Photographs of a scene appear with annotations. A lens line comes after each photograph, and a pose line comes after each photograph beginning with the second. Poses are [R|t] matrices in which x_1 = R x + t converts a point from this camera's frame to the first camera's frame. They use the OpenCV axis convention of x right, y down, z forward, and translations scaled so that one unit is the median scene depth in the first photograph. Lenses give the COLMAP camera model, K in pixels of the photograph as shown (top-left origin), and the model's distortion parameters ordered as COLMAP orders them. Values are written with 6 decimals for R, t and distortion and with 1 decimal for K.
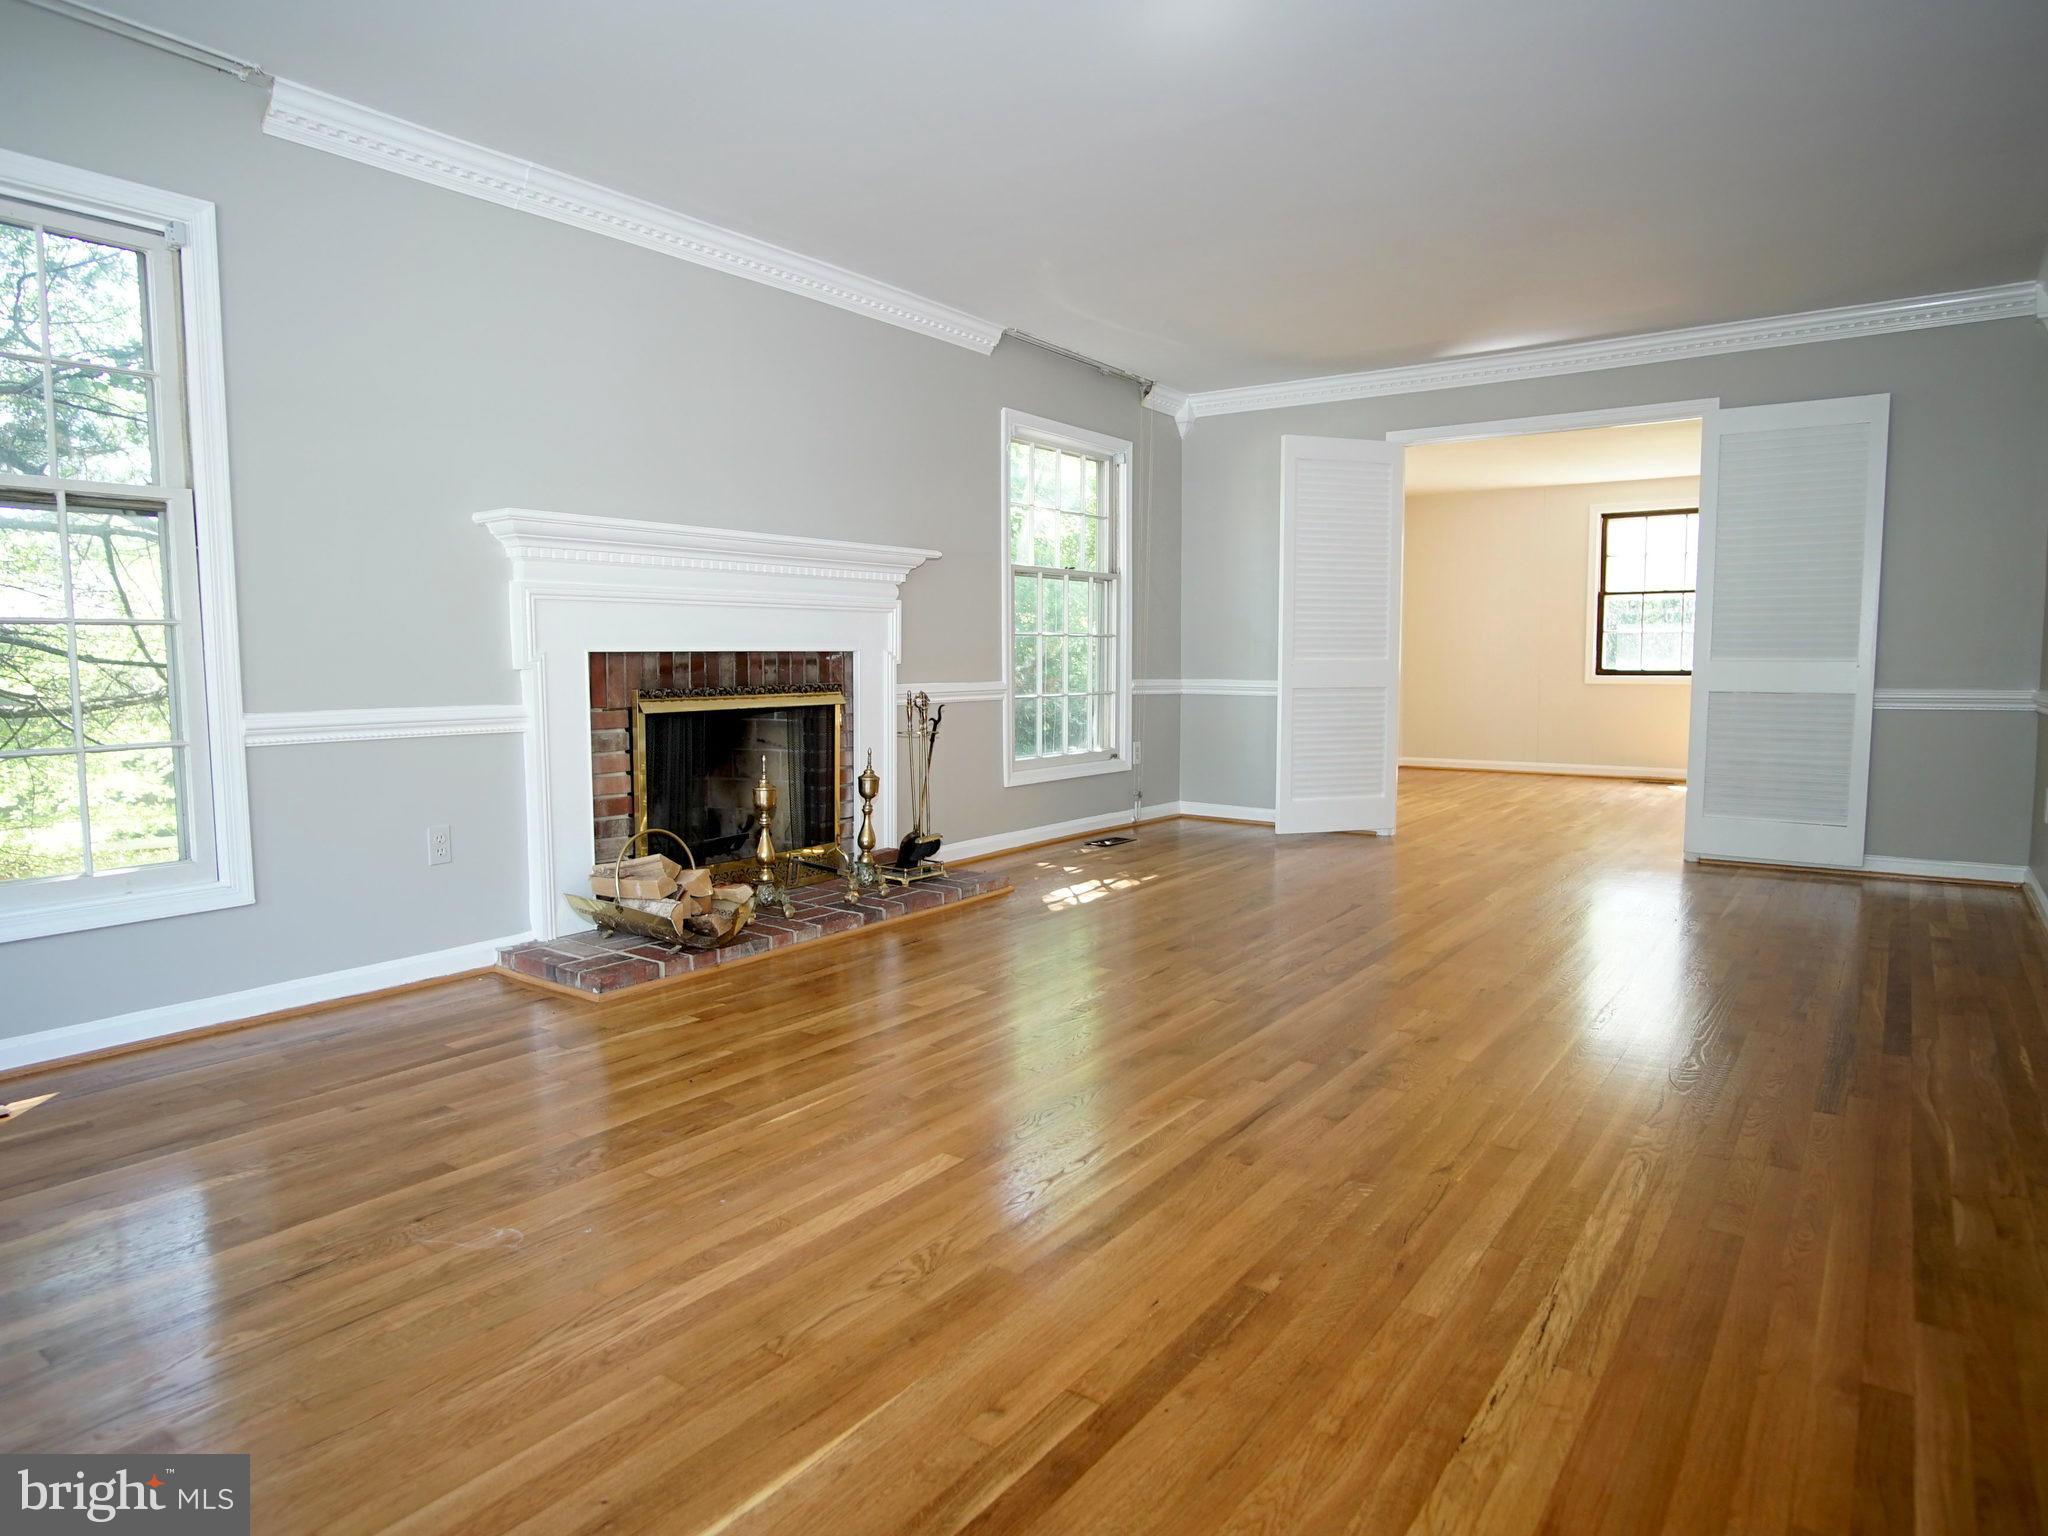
lens RADIAL K [[1227.3, 0, 1012.8], [0, 1227.3, 766.1], [0, 0, 1]] dist [-0.029654, 0.000617]
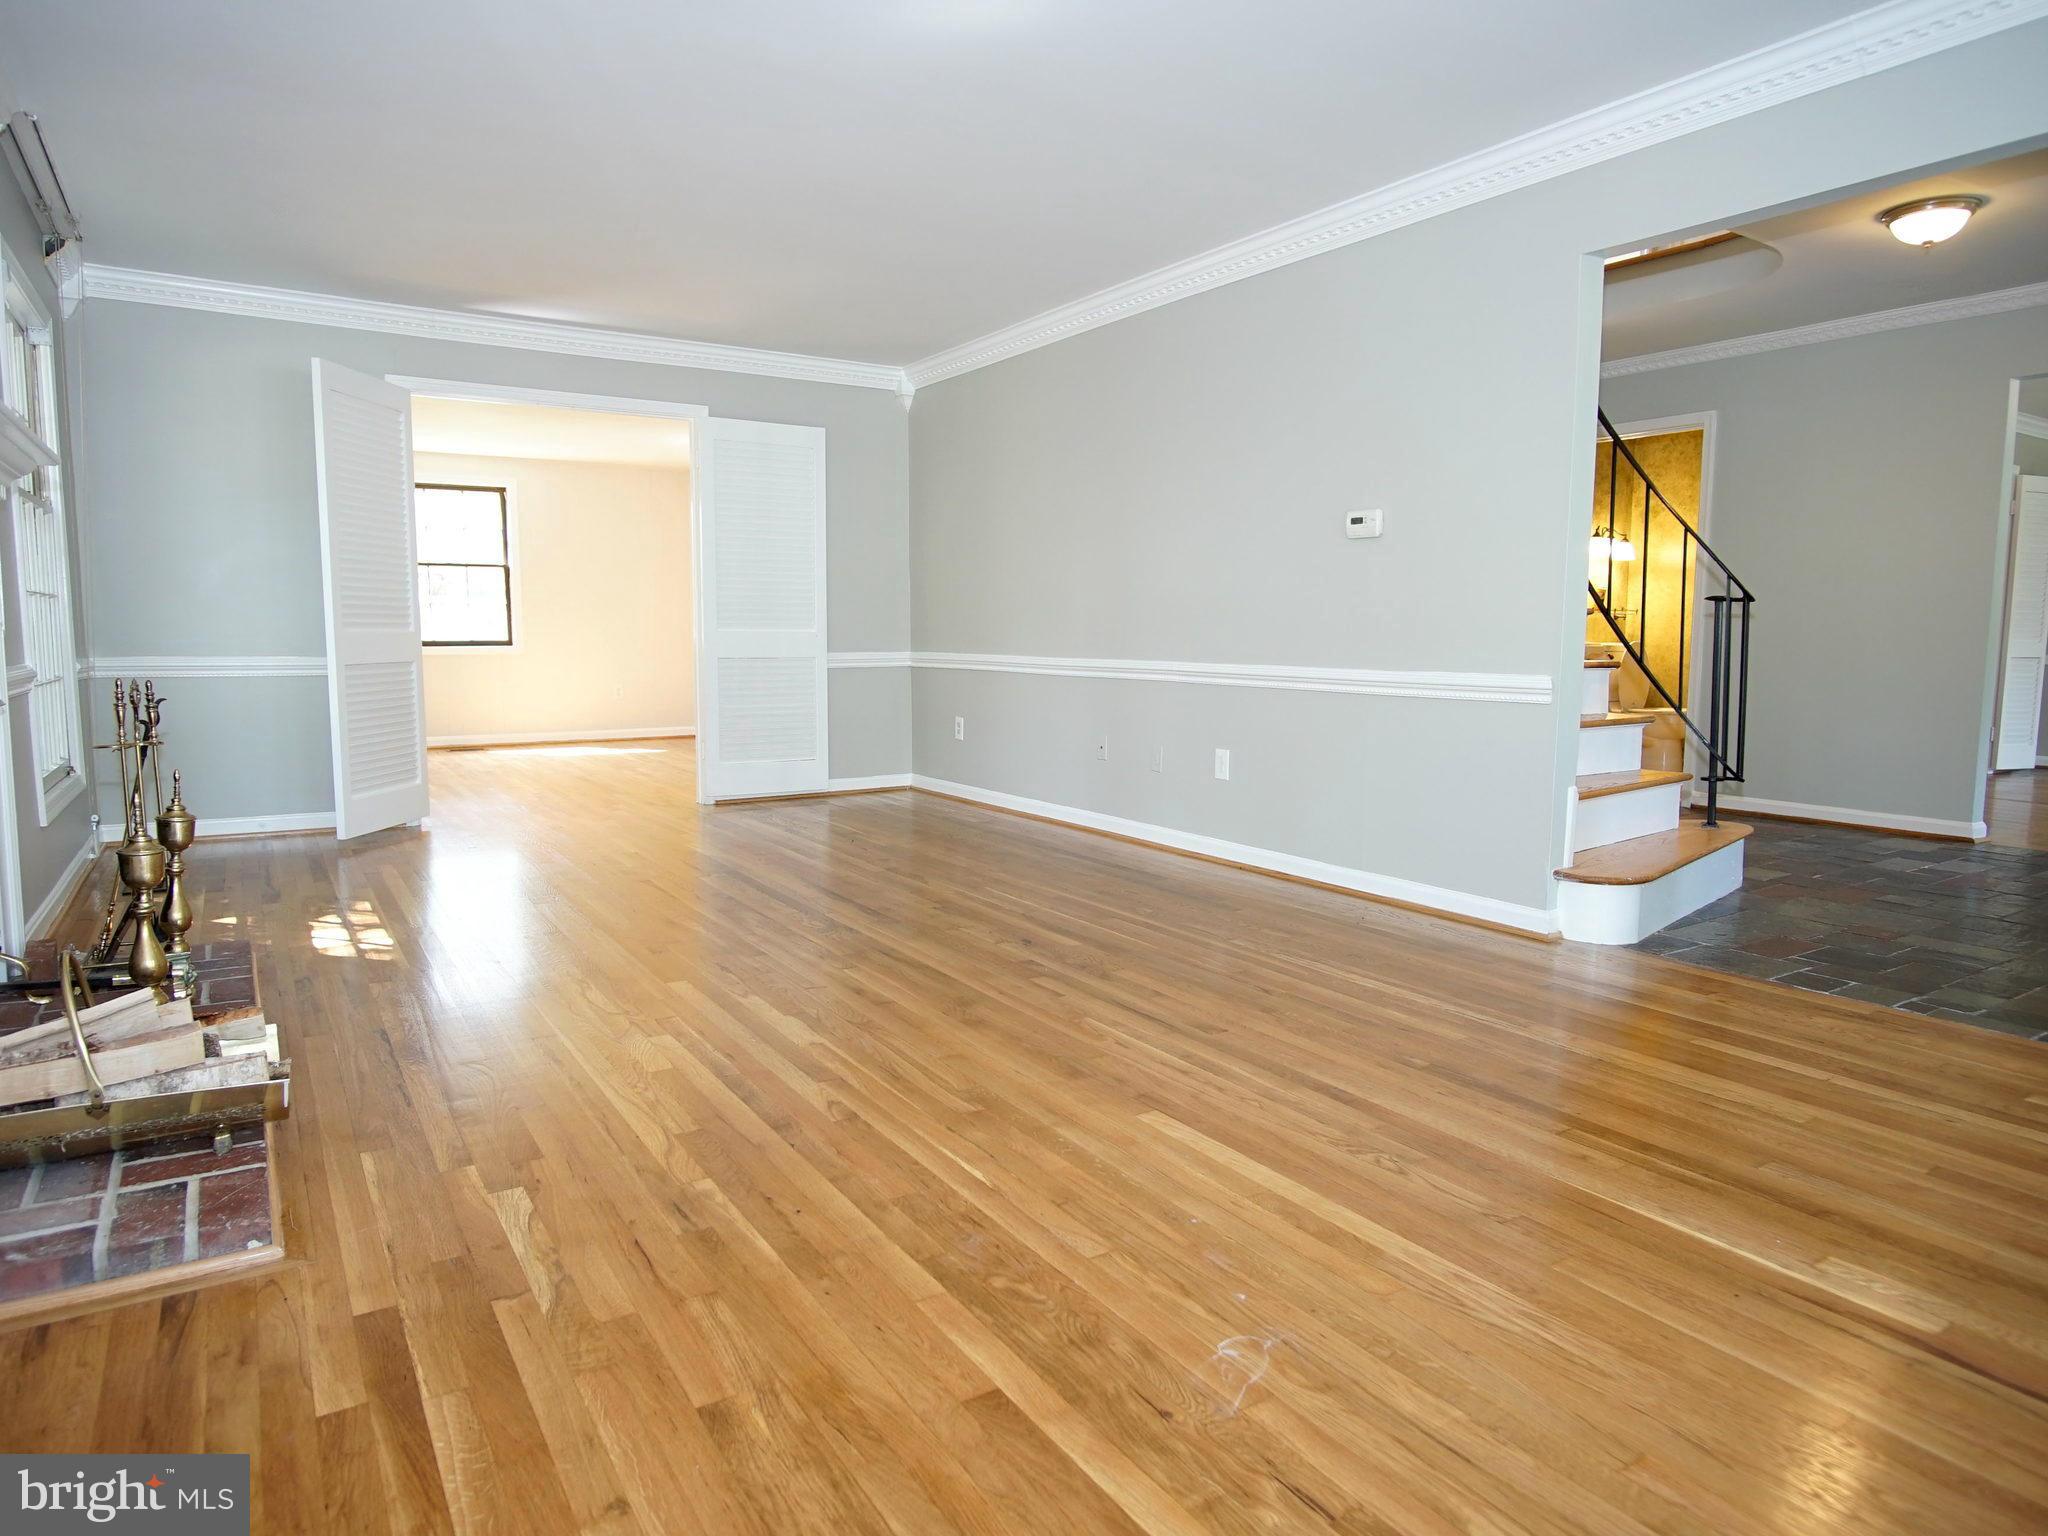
lens RADIAL K [[1227.3, 0, 1018.3], [0, 1227.3, 769.7], [0, 0, 1]] dist [-0.029654, 0.000617]
pose [[0.359575, -0.100296, 0.927710, -0.687697], [0.076867, 0.994011, 0.077671, -0.038056], [-0.929945, 0.043382, 0.365131, 0.483159]]
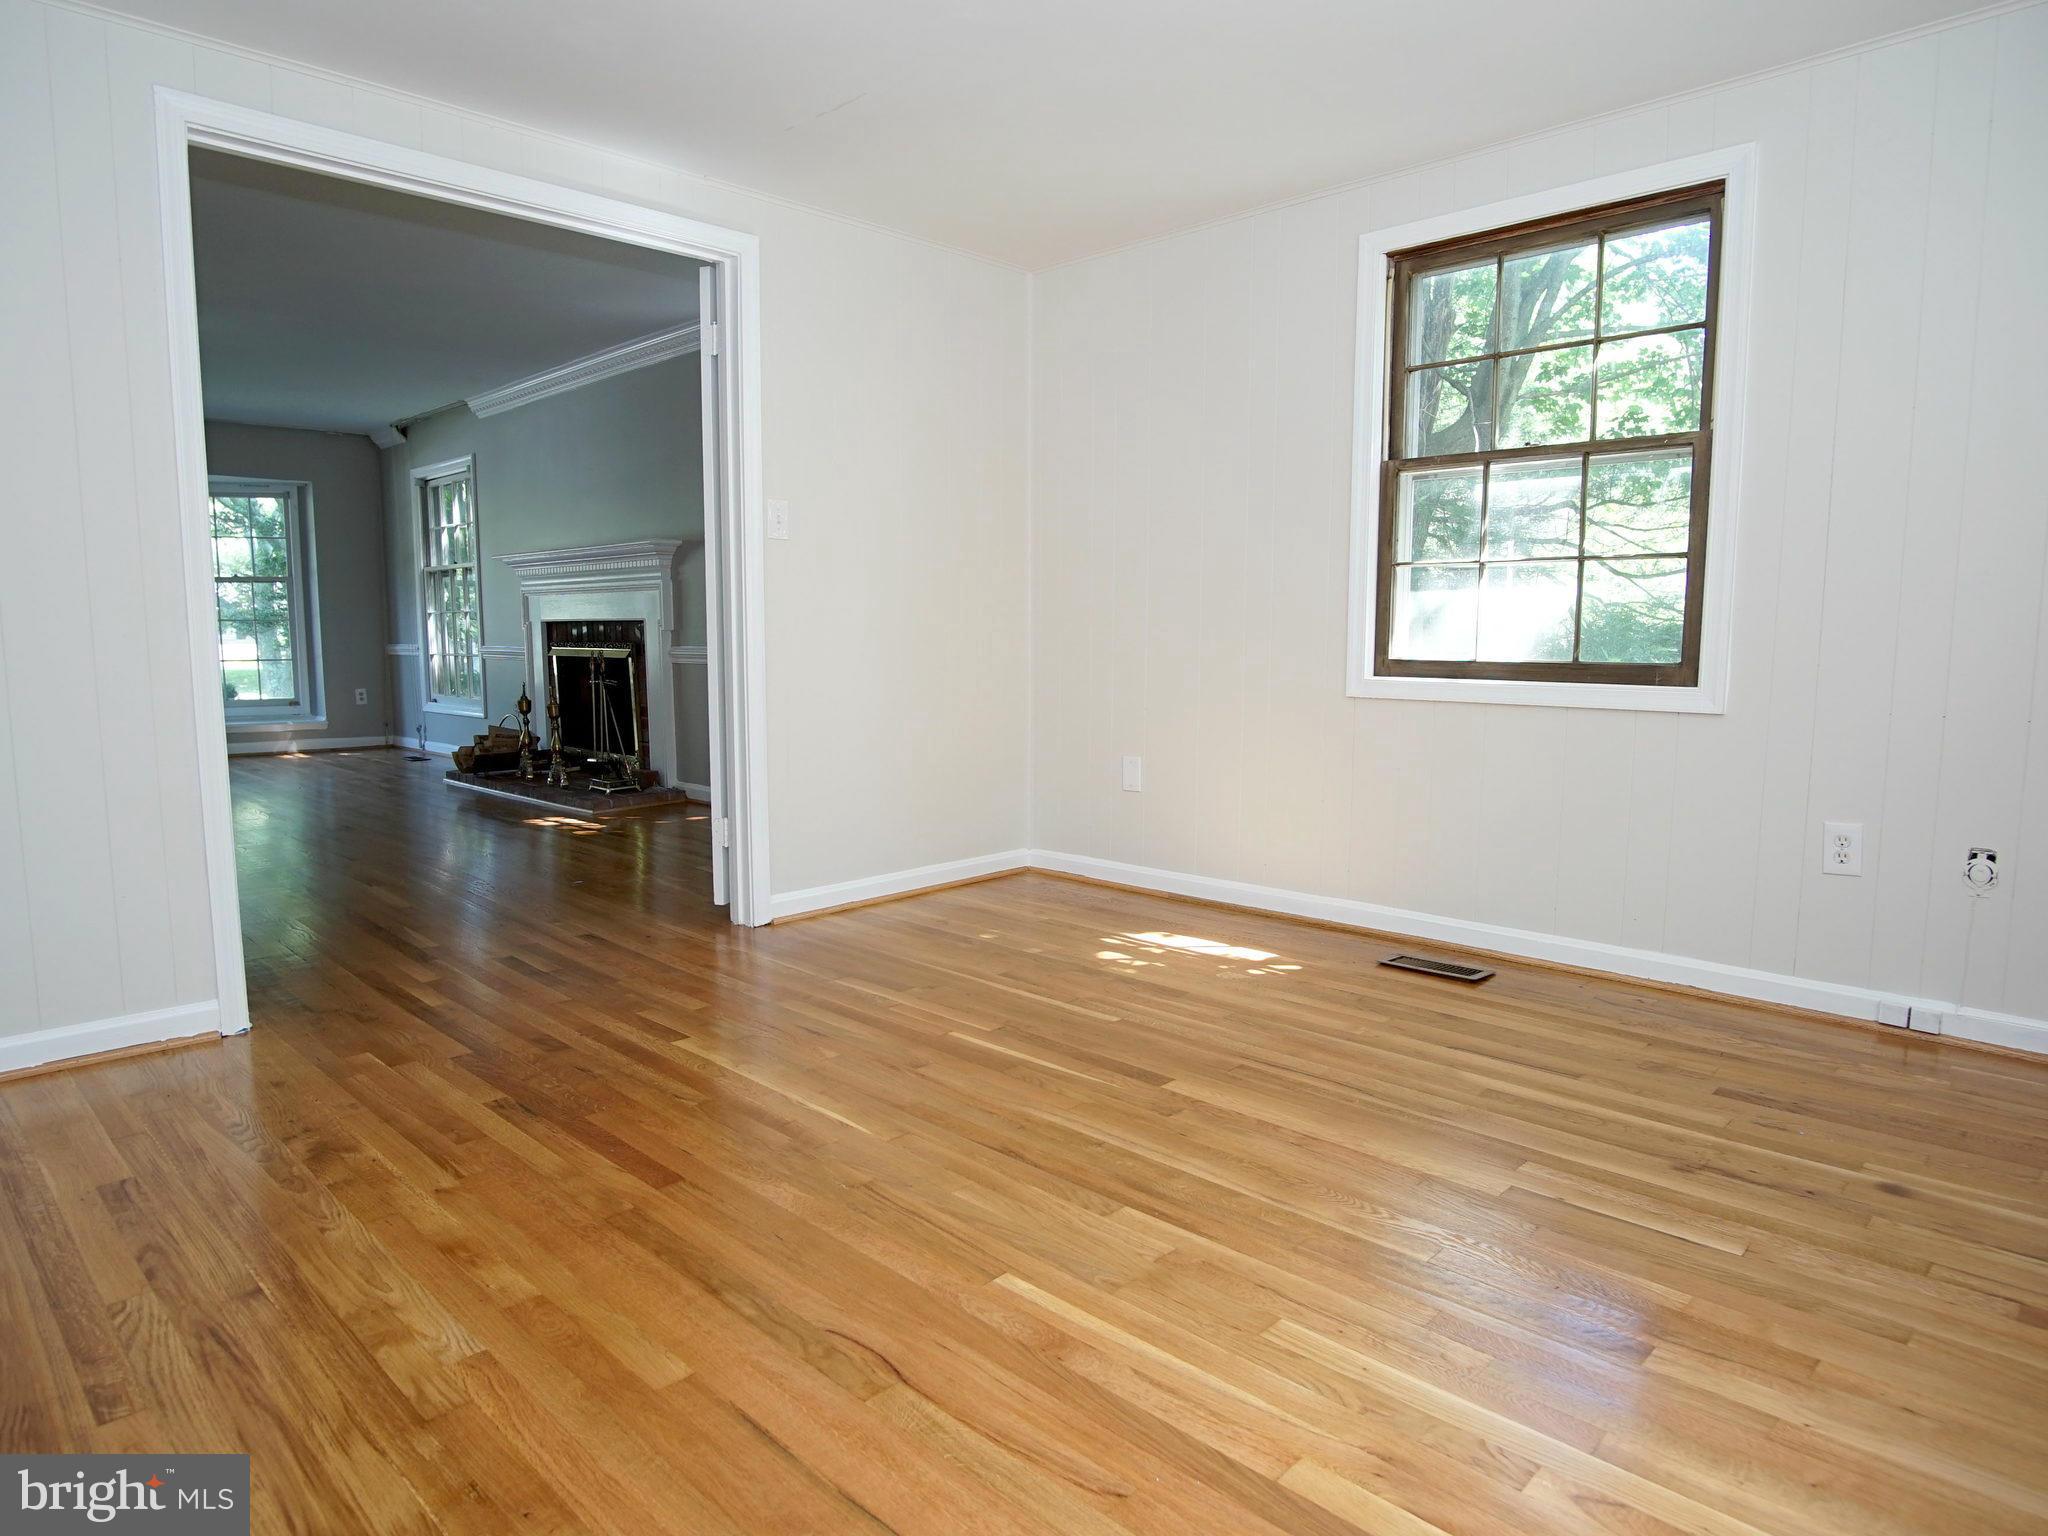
lens RADIAL K [[1227.3, 0, 1020.2], [0, 1227.3, 768.4], [0, 0, 1]] dist [-0.029654, 0.000617]
pose [[-0.148890, 0.119202, -0.981643, 1.514326], [-0.083547, 0.987642, 0.132602, -0.190419], [0.985318, 0.101756, -0.137091, 2.115392]]
